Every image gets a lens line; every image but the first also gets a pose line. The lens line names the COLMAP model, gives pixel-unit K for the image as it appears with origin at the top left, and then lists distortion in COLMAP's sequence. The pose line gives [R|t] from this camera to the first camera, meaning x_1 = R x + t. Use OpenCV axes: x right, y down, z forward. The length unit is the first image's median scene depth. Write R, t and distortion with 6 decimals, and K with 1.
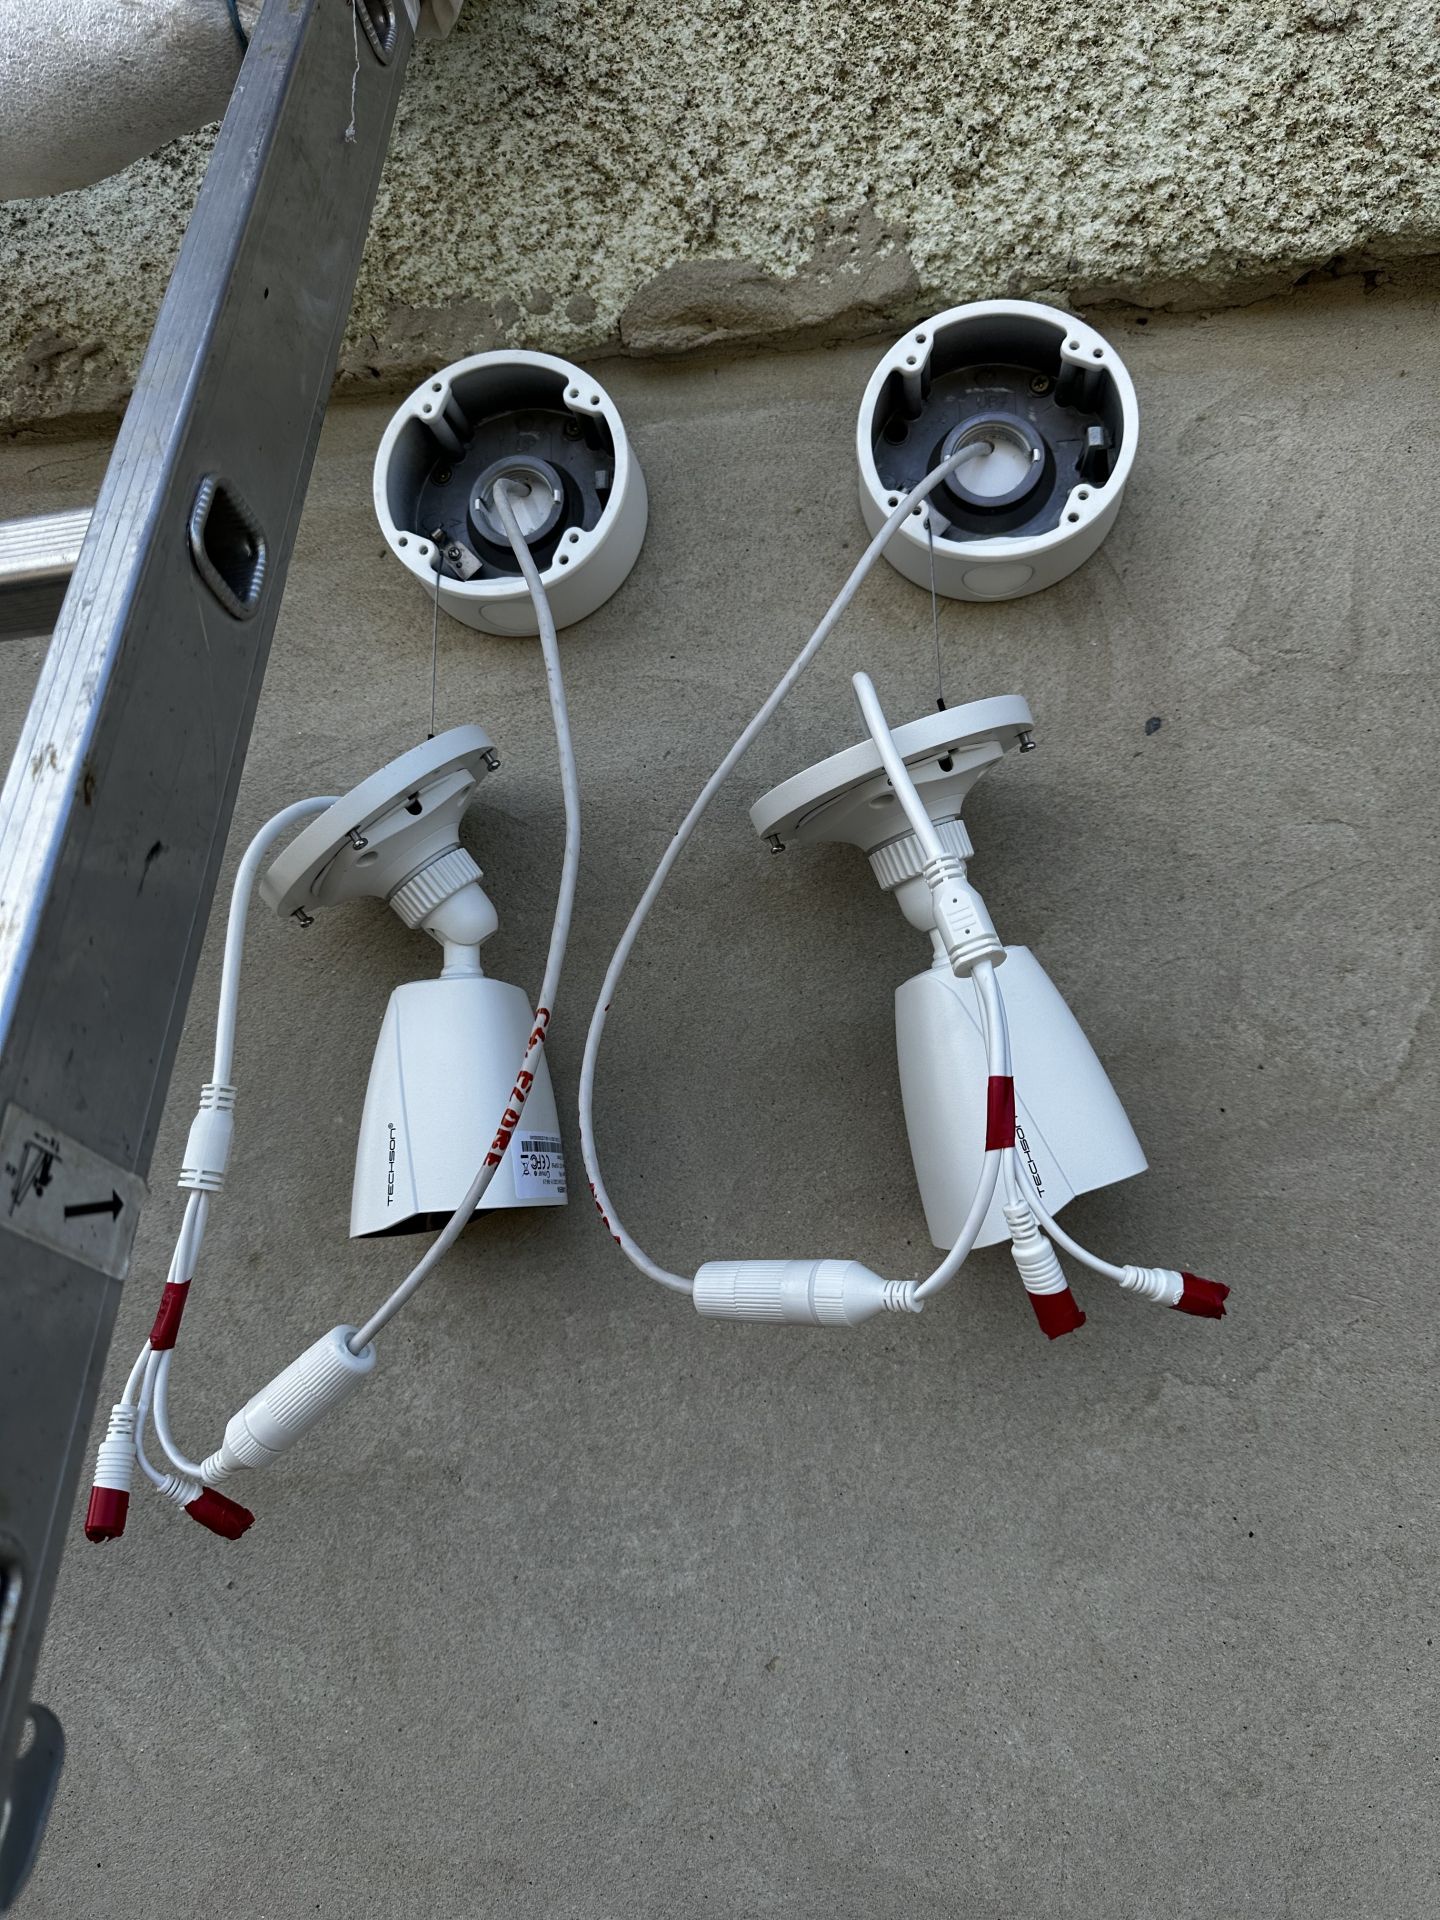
lens RADIAL K [[1402.1, 0, 720.0], [0, 1402.1, 960.0], [0, 0, 1]] dist [-0.002619, -0.017268]
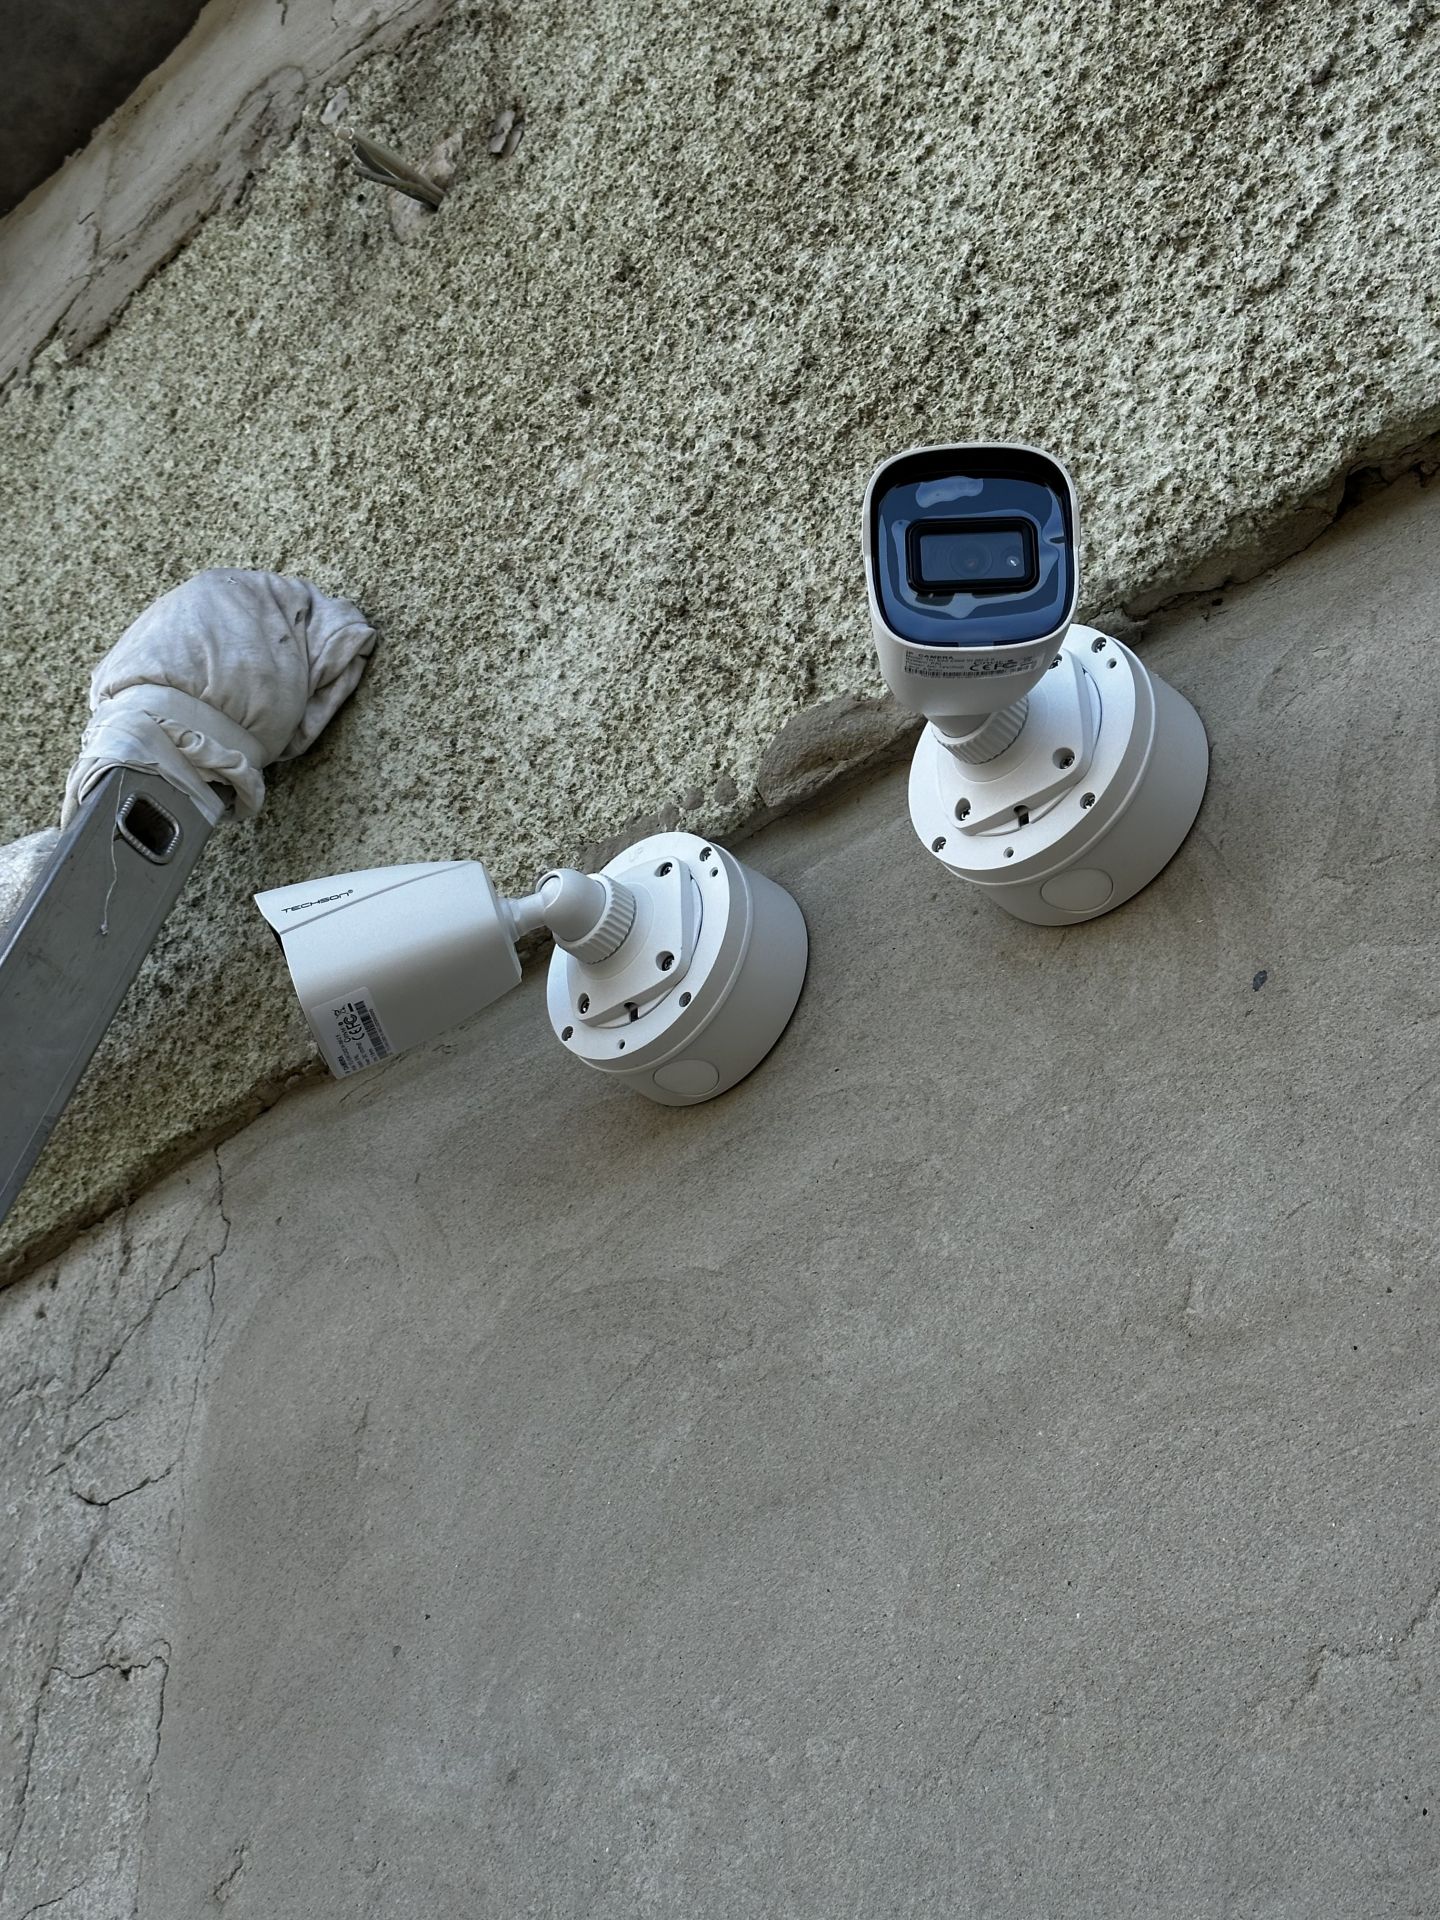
lens RADIAL K [[2785.1, 0, 720.0], [0, 2785.1, 960.0], [0, 0, 1]] dist [0.206156, -0.536146]
pose [[0.843981, -0.305799, -0.440663, 0.819205], [0.099856, 0.896776, -0.431071, 0.570036], [0.526997, 0.319813, 0.787397, -0.621347]]
